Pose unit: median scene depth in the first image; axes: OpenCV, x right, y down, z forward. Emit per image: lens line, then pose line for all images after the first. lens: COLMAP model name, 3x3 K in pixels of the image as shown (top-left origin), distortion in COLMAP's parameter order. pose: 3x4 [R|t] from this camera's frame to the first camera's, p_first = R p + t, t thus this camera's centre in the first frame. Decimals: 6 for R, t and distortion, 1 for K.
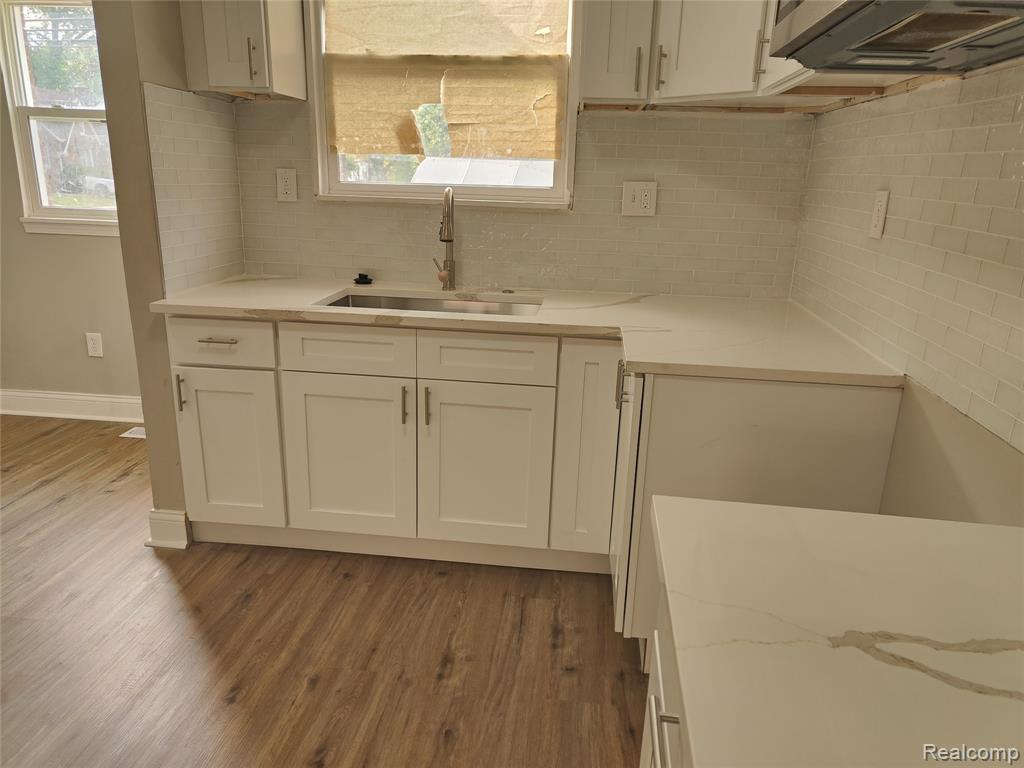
lens RADIAL K [[722.4, 0, 524.1], [0, 722.4, 386.5], [0, 0, 1]] dist [0.032411, -0.025583]
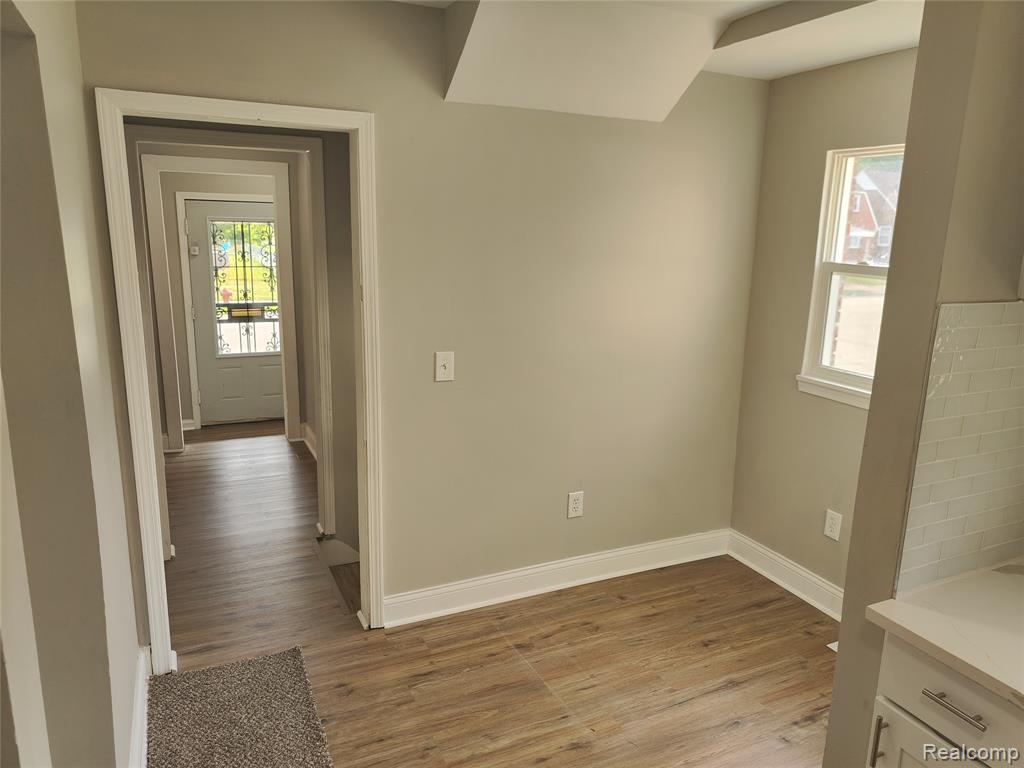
lens RADIAL K [[722.4, 0, 528.1], [0, 722.4, 384.4], [0, 0, 1]] dist [0.032411, -0.025583]
pose [[0.529266, 0.167165, -0.831825, -0.126821], [-0.249868, 0.967630, 0.035473, -0.229142], [0.810829, 0.189072, 0.553903, 0.276426]]
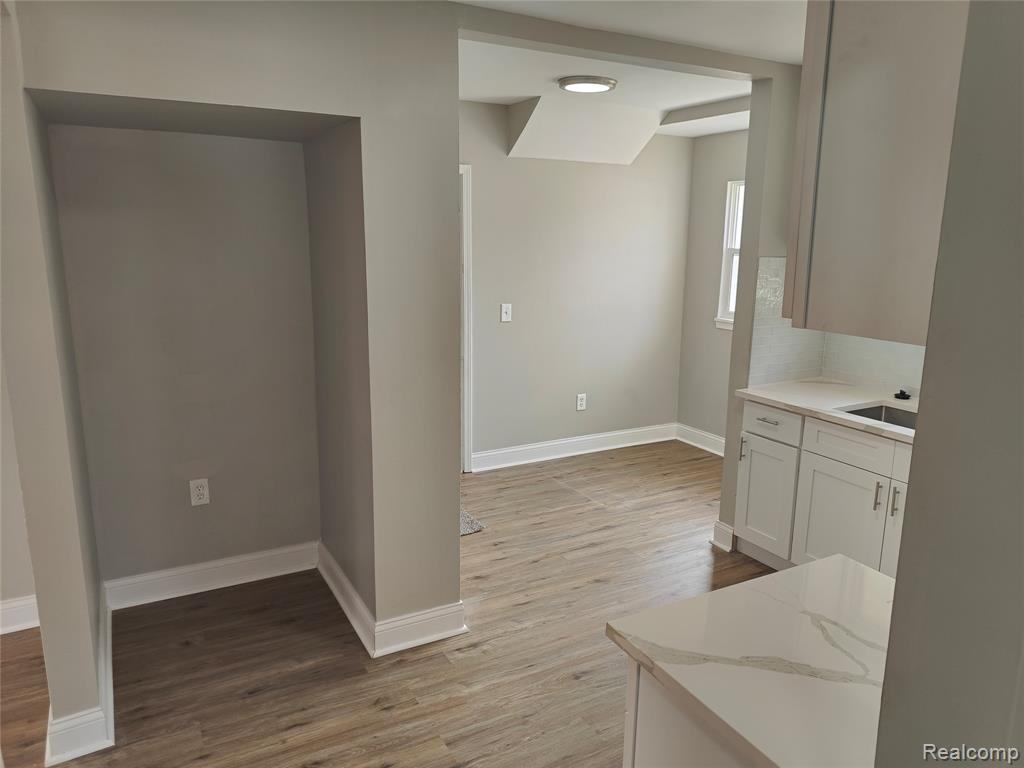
lens RADIAL K [[722.4, 0, 513.9], [0, 722.4, 378.1], [0, 0, 1]] dist [0.032411, -0.025583]
pose [[0.576644, 0.143150, -0.804357, 0.420730], [-0.226603, 0.973926, 0.010877, -0.040969], [0.784941, 0.175998, 0.594047, -0.290270]]
